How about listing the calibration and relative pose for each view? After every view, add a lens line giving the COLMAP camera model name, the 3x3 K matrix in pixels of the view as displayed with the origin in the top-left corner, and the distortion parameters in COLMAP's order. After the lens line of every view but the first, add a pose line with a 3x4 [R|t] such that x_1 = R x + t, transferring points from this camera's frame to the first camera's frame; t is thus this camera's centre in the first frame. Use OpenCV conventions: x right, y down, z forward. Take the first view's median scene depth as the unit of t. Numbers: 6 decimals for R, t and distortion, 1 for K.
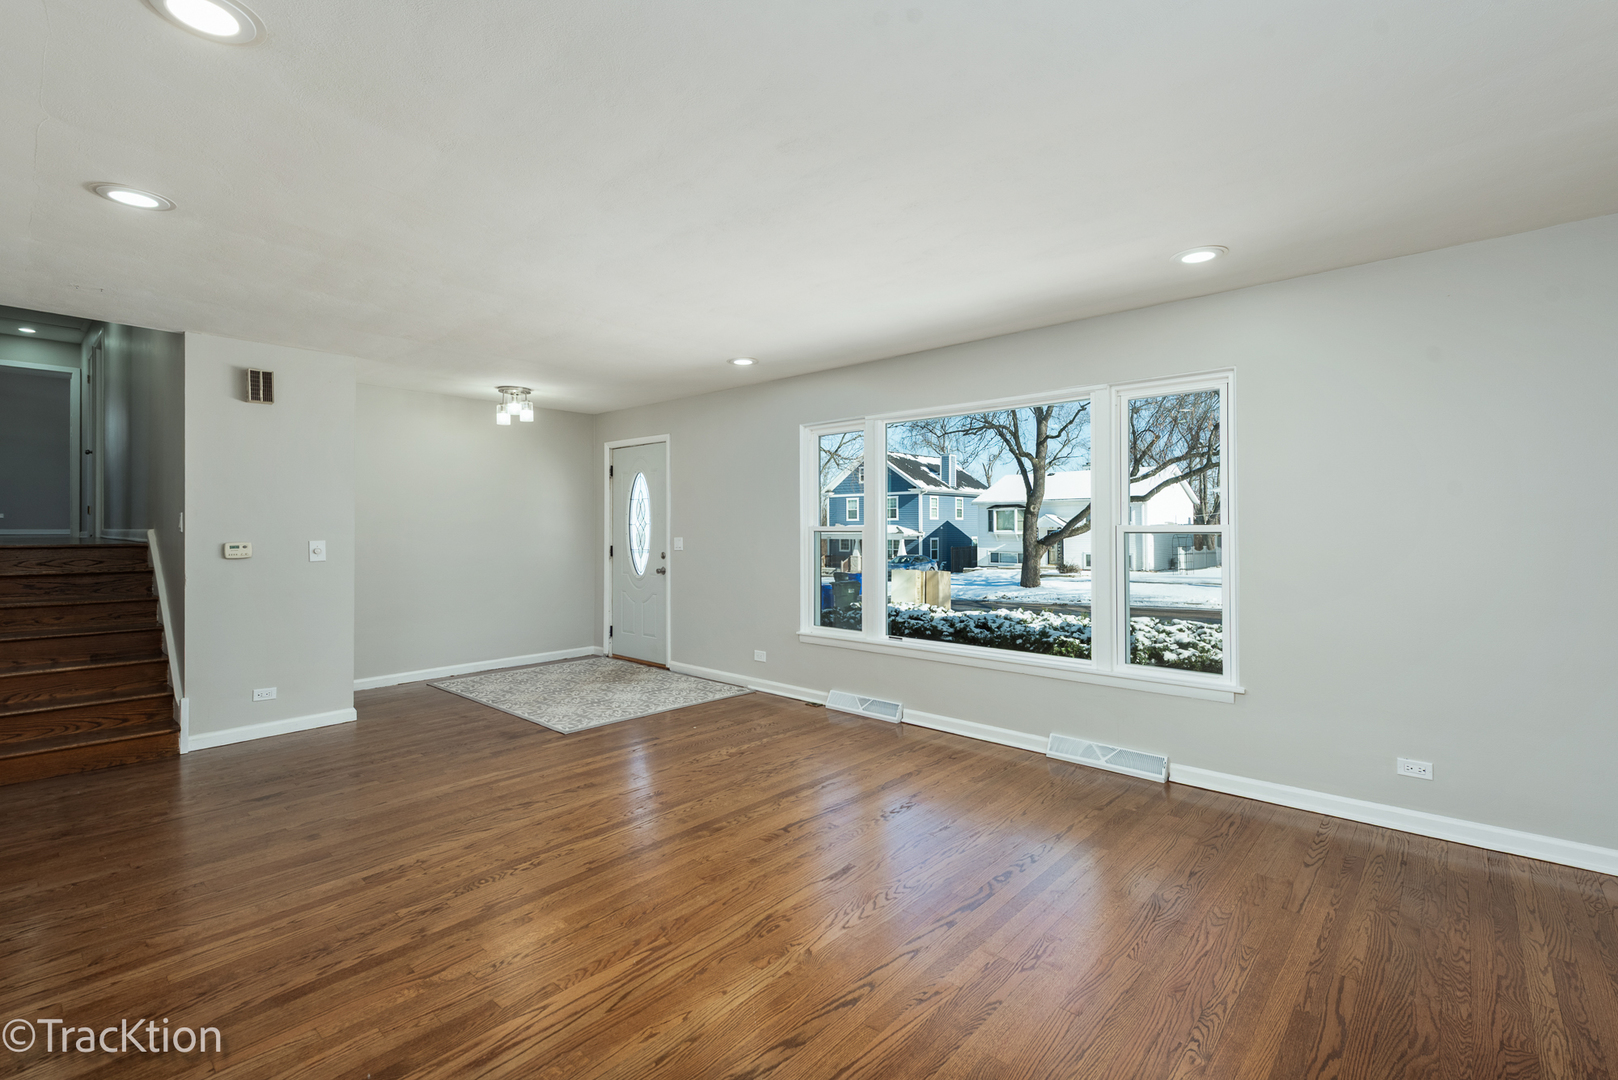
lens RADIAL K [[708.3, 0, 813.8], [0, 708.3, 517.5], [0, 0, 1]] dist [0.003464, 0.000472]
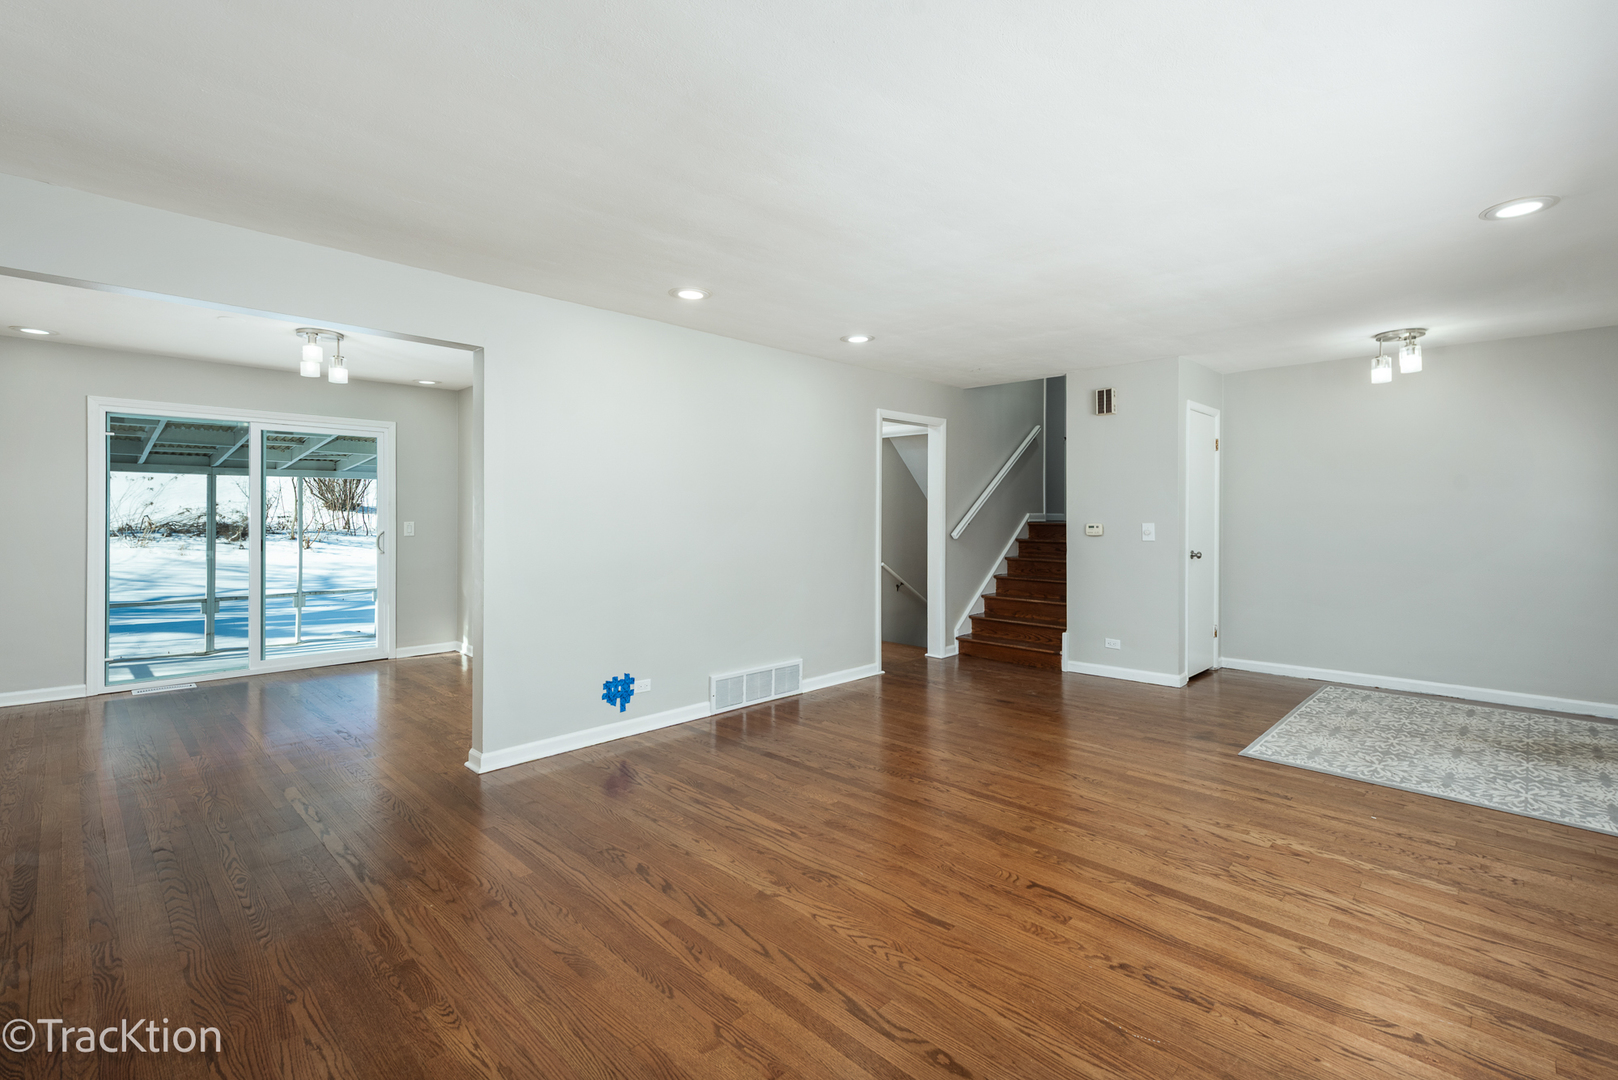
lens RADIAL K [[708.3, 0, 813.8], [0, 708.3, 517.5], [0, 0, 1]] dist [0.003464, 0.000472]
pose [[-0.028251, 0.008942, -0.999561, 0.660982], [0.013798, 0.999868, 0.008554, 0.006840], [0.999506, -0.013551, -0.028370, 0.661907]]
